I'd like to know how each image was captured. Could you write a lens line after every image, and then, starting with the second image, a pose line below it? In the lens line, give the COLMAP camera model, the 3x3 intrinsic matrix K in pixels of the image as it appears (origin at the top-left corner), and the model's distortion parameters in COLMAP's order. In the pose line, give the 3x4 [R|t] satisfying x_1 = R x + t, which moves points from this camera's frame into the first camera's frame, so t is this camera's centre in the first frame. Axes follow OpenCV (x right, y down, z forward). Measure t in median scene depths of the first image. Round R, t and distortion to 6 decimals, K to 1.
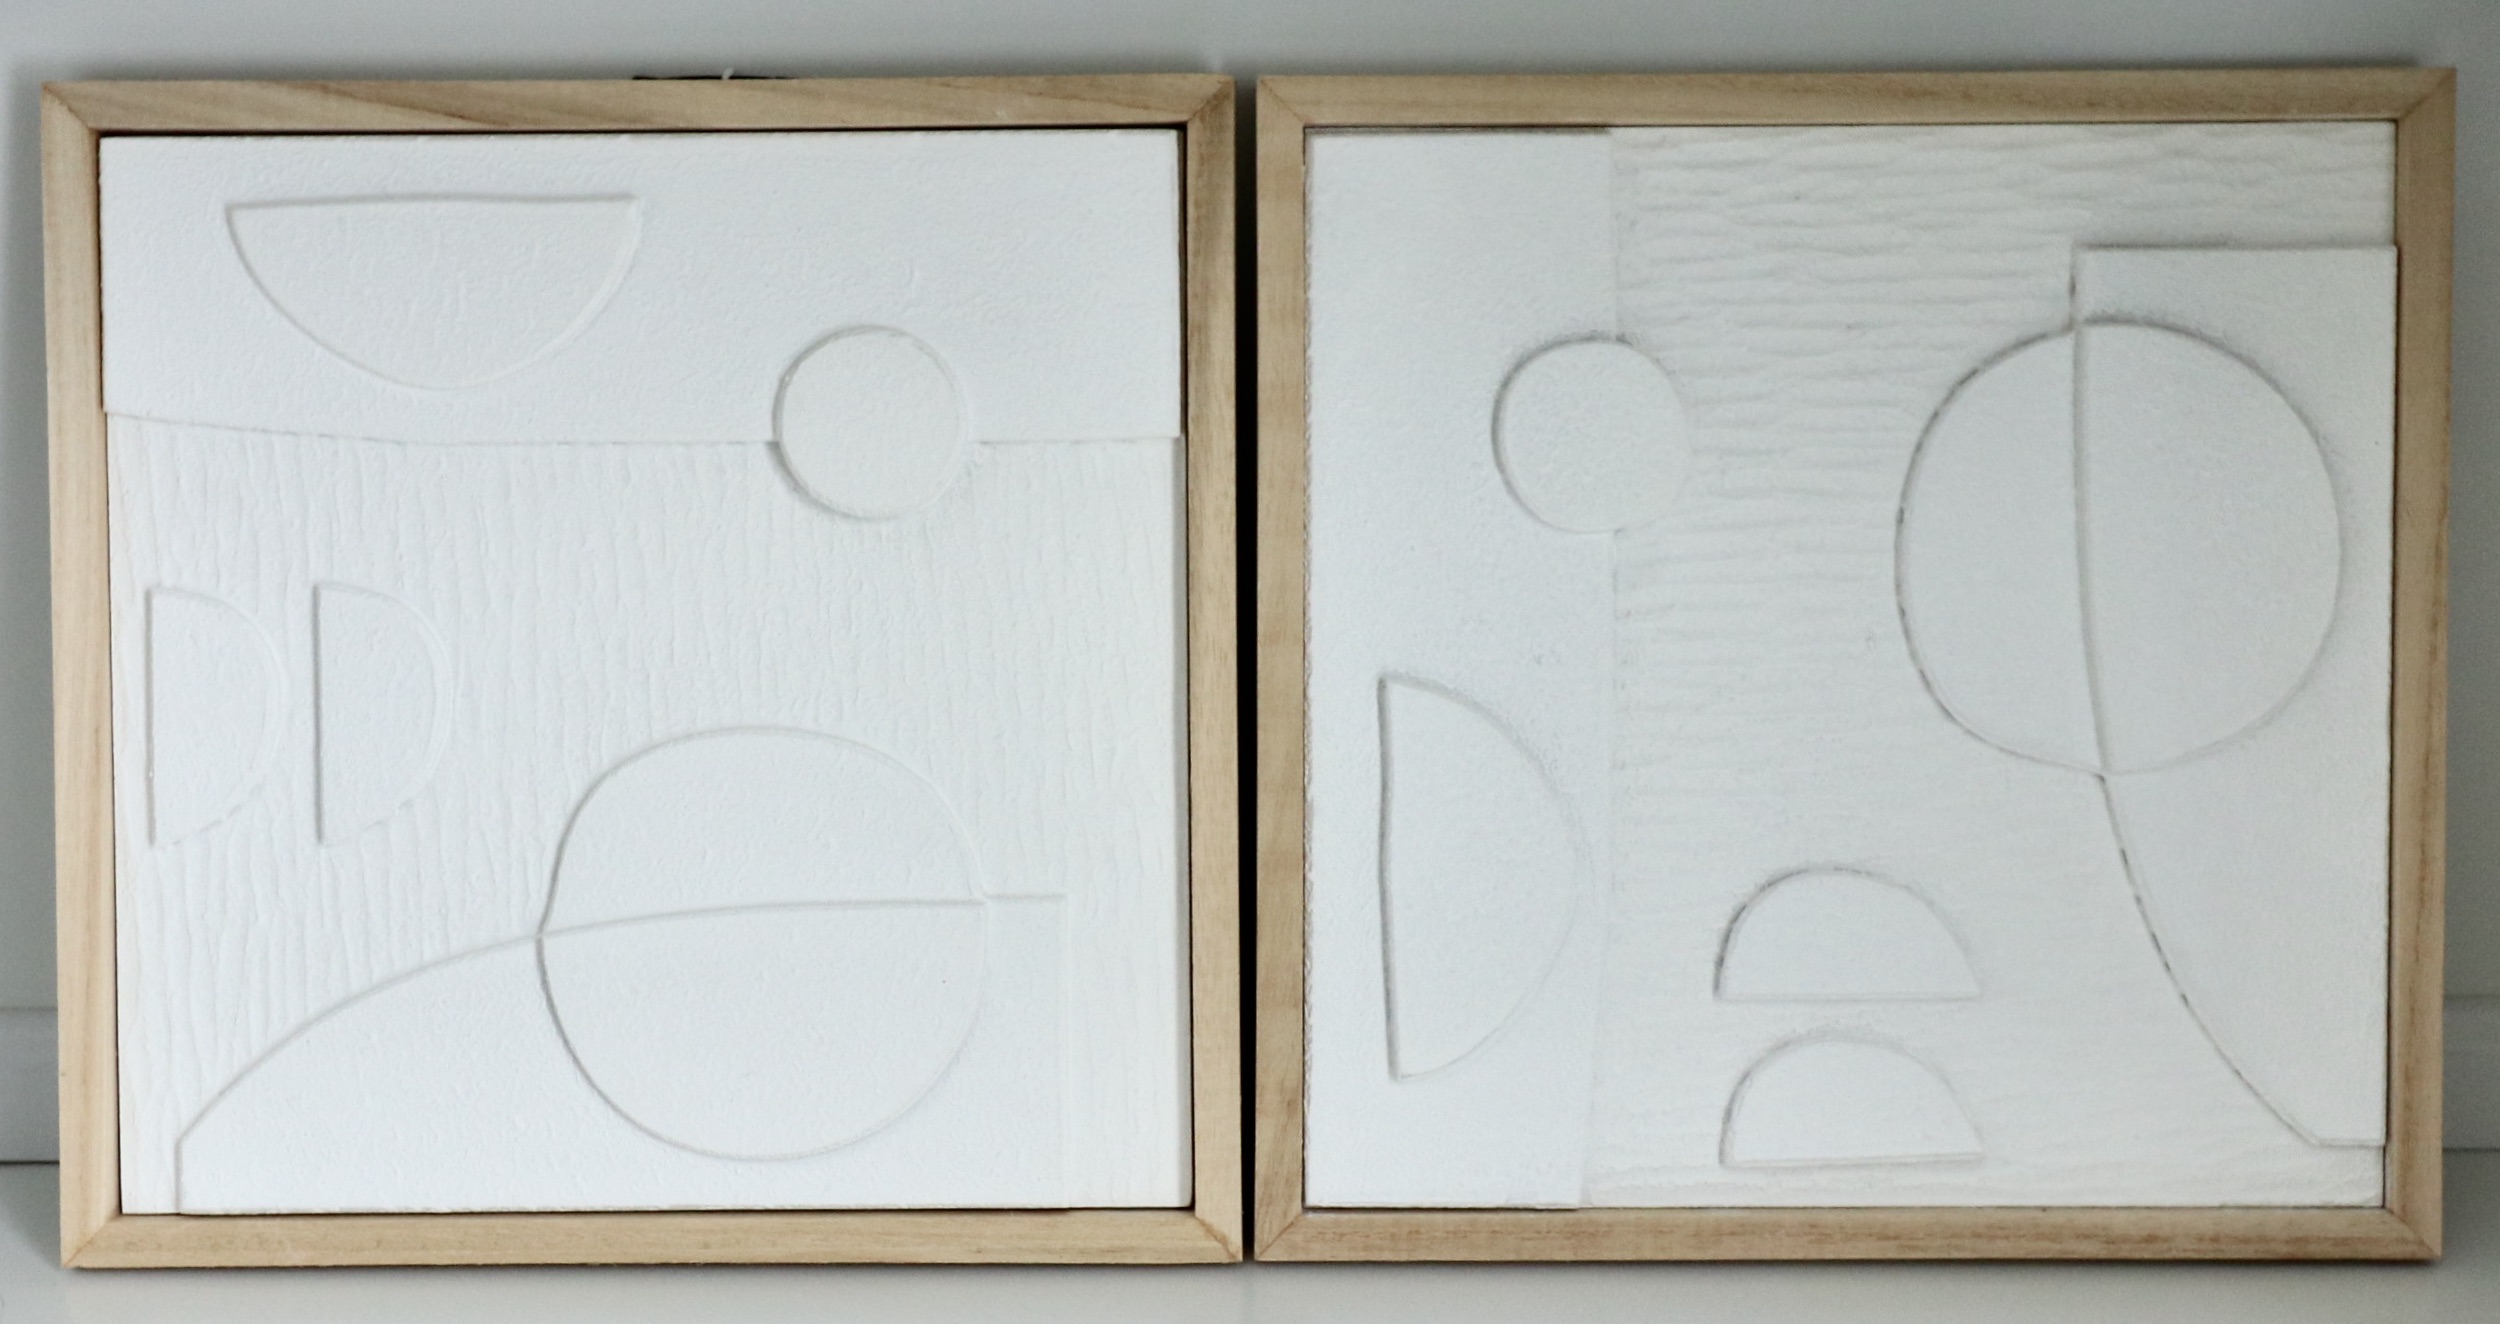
lens RADIAL K [[2121.4, 0, 1259.7], [0, 2121.4, 667.1], [0, 0, 1]] dist [0.010489, -0.001487]
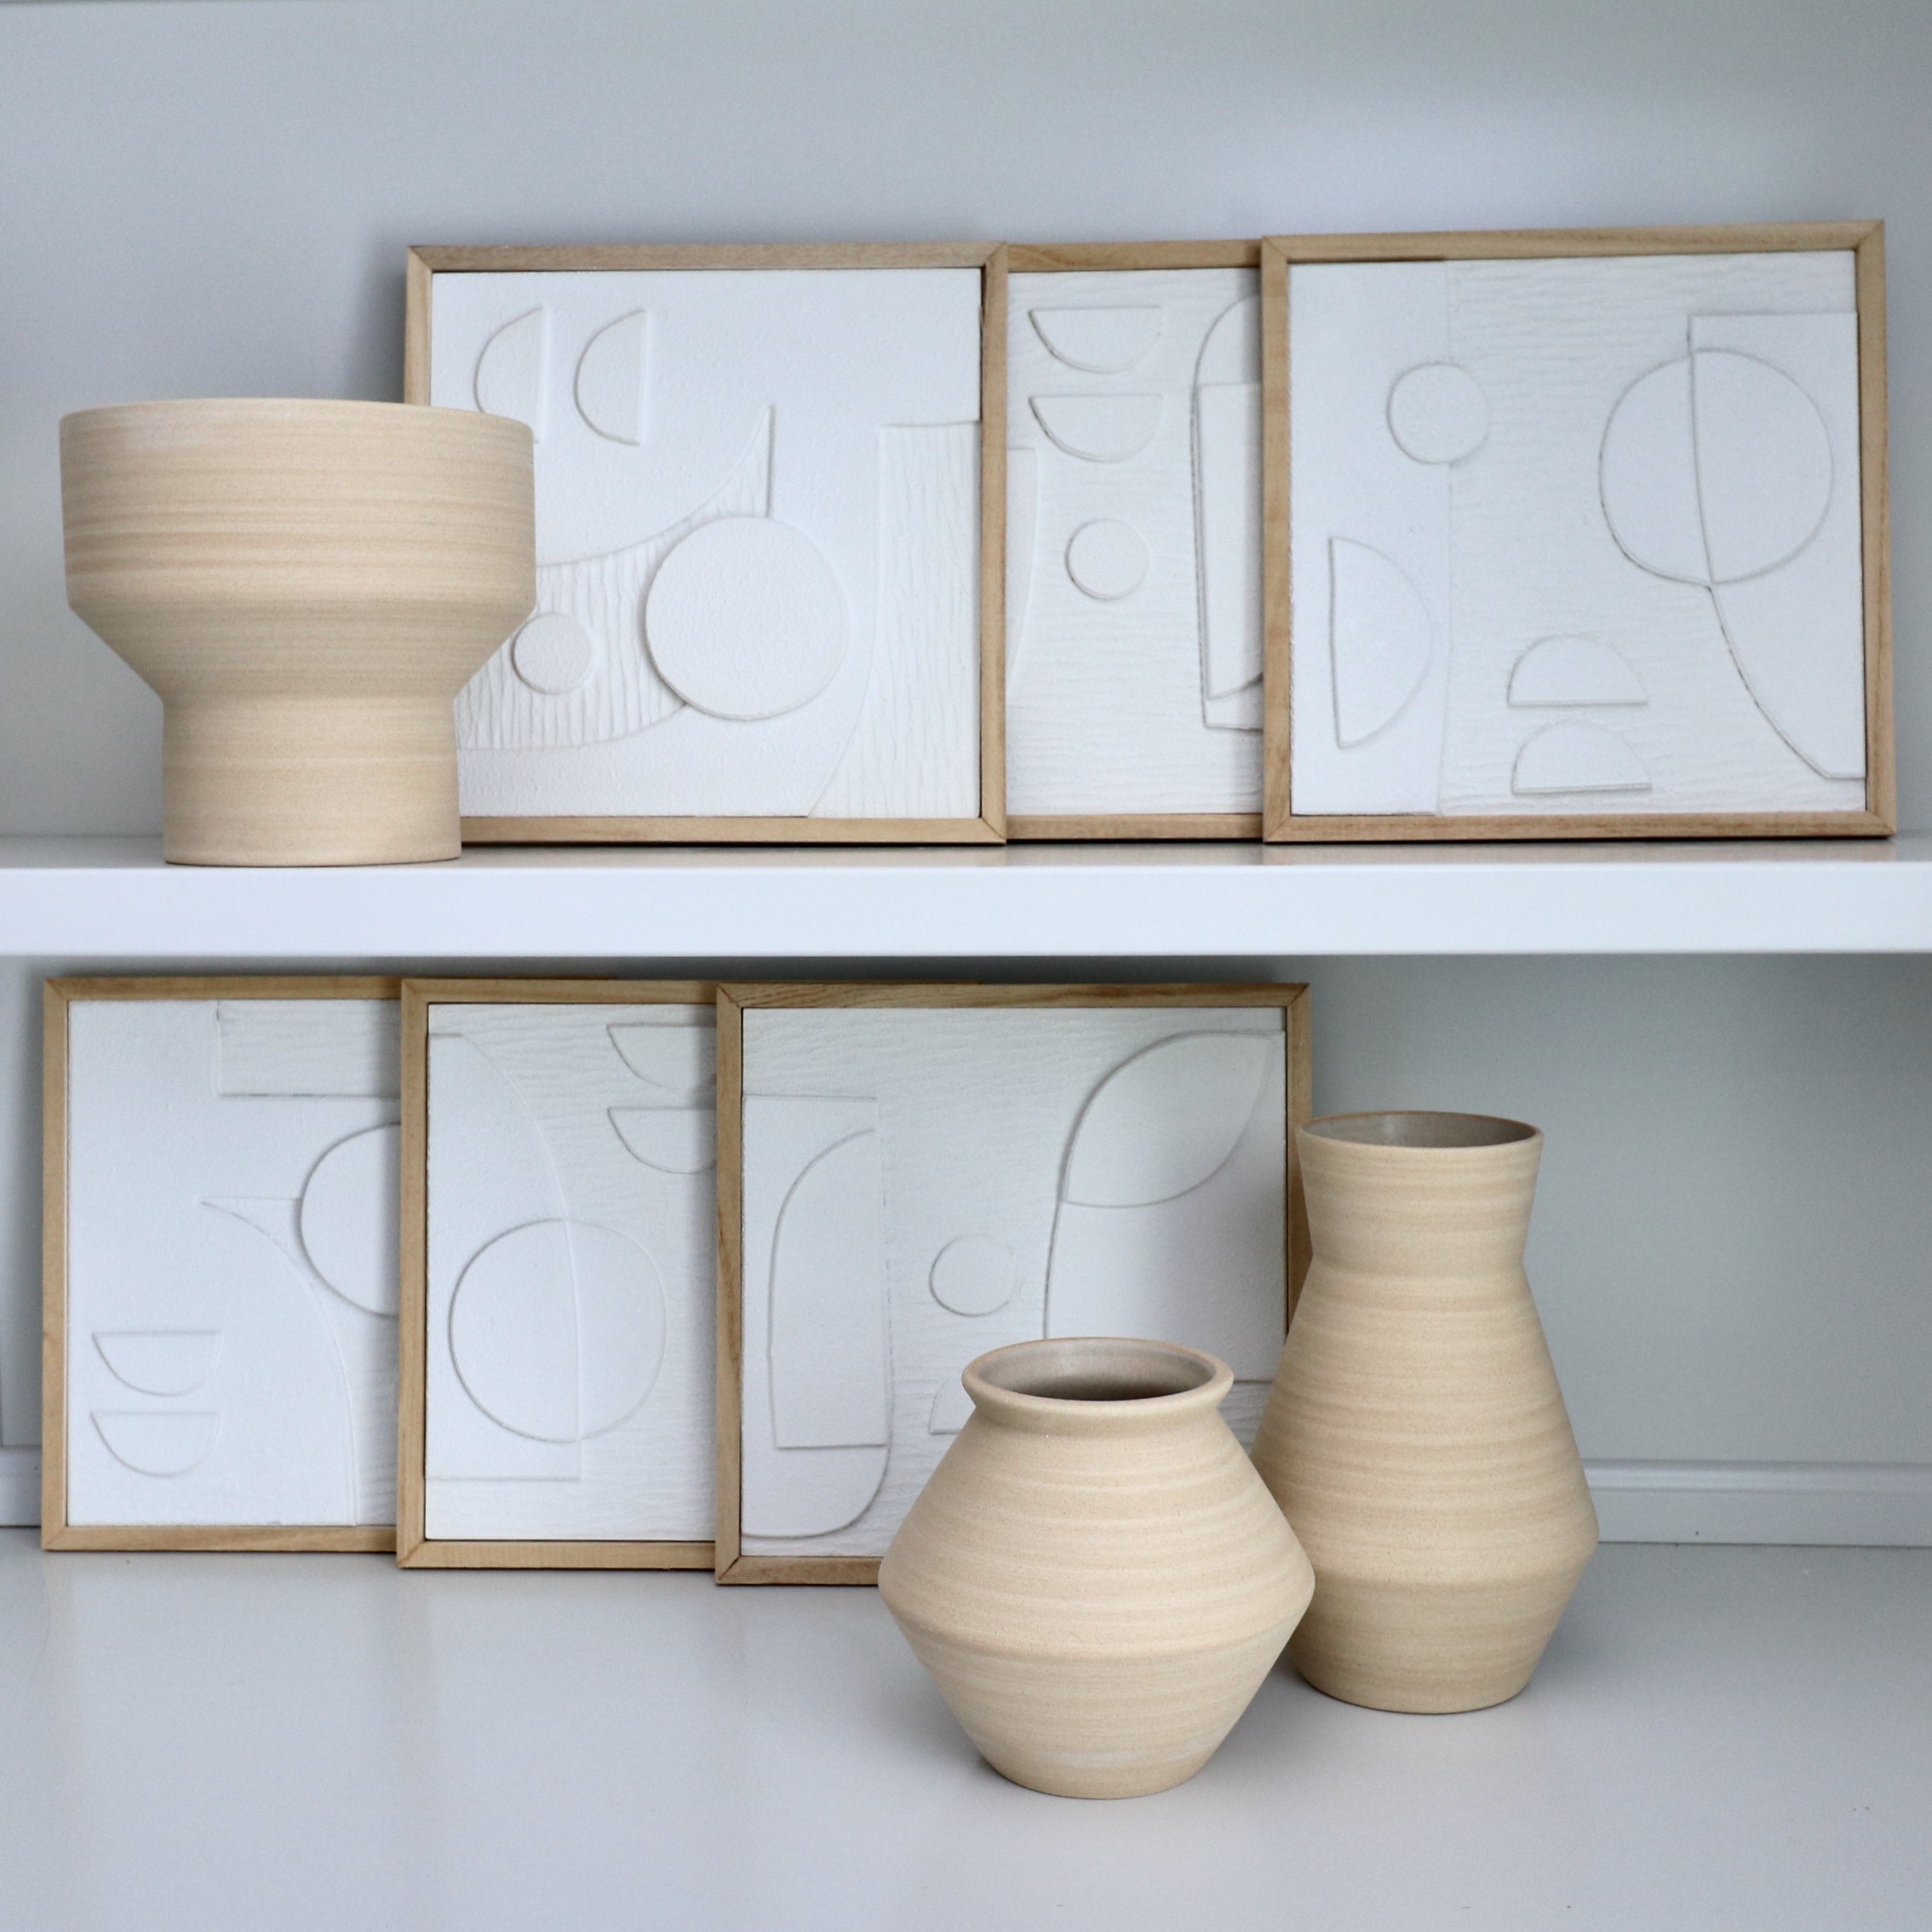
lens RADIAL K [[2015.4, 0, 958.6], [0, 2015.4, 964.6], [0, 0, 1]] dist [0.003769, 0.000000]
pose [[0.998792, -0.000643, -0.049133, -0.189390], [-0.002756, 0.997608, -0.069067, 0.518499], [0.049060, 0.069119, 0.996401, -0.817493]]
